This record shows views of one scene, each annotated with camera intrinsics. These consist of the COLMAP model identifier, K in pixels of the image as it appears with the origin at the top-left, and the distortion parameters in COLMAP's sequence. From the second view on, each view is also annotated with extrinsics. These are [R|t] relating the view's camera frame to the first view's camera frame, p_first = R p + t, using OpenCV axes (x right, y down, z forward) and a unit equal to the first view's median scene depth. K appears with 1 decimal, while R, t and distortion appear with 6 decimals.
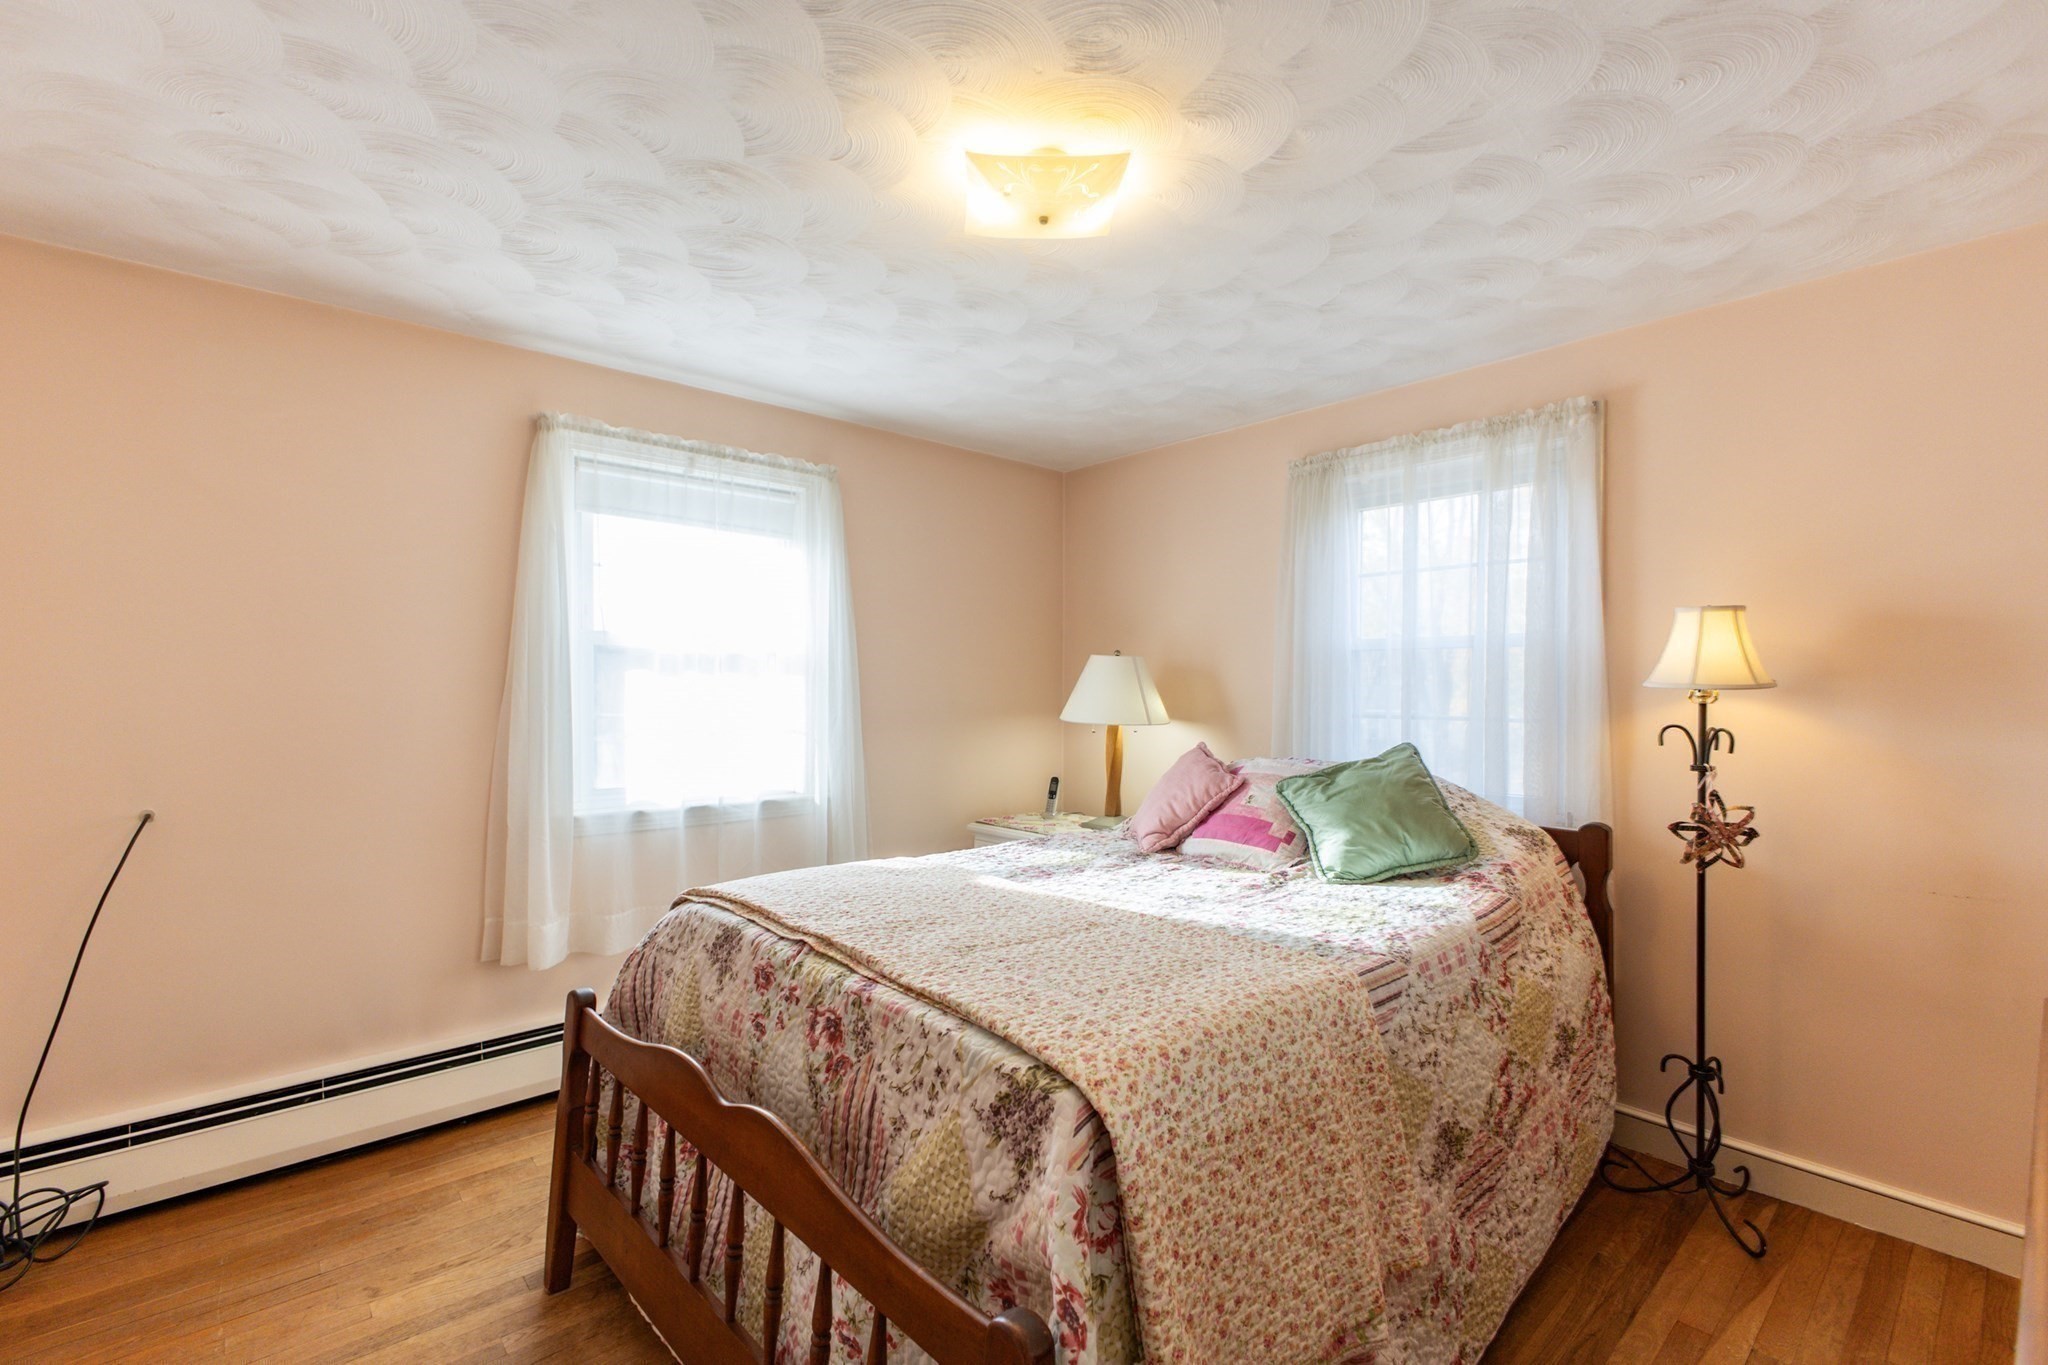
lens RADIAL K [[916.8, 0, 1025.0], [0, 916.8, 684.6], [0, 0, 1]] dist [0.018522, -0.005731]
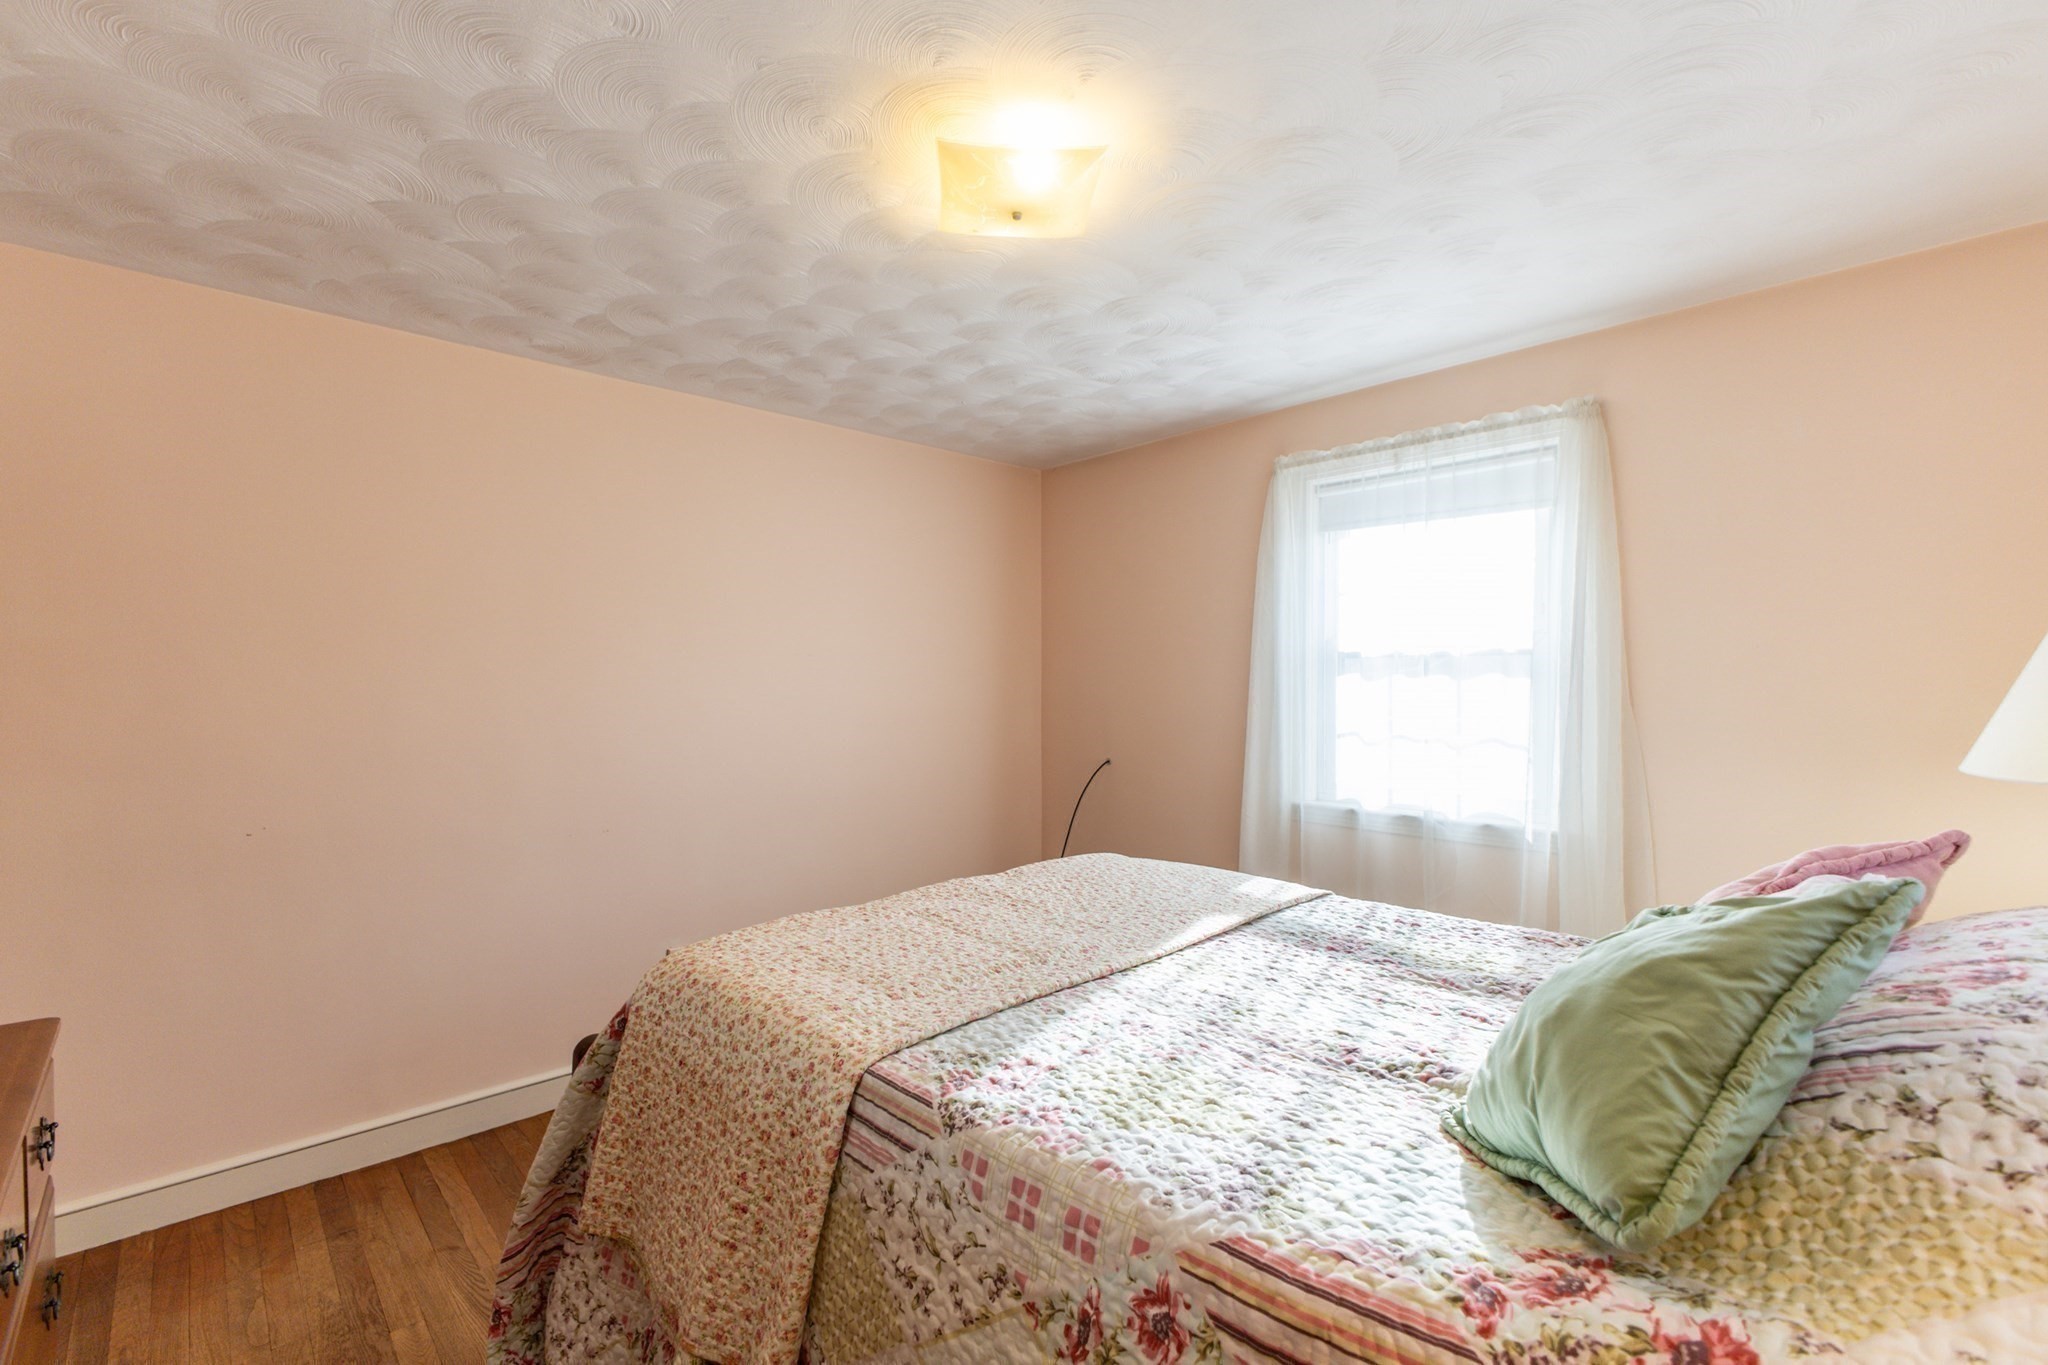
lens RADIAL K [[914.6, 0, 1024.0], [0, 914.6, 682.5], [0, 0, 1]] dist [0.018988, 0.001099]
pose [[0.019366, -0.006747, -0.999790, 0.816581], [0.002816, 0.999974, -0.006694, -0.000583], [0.999808, -0.002686, 0.019385, 0.807376]]
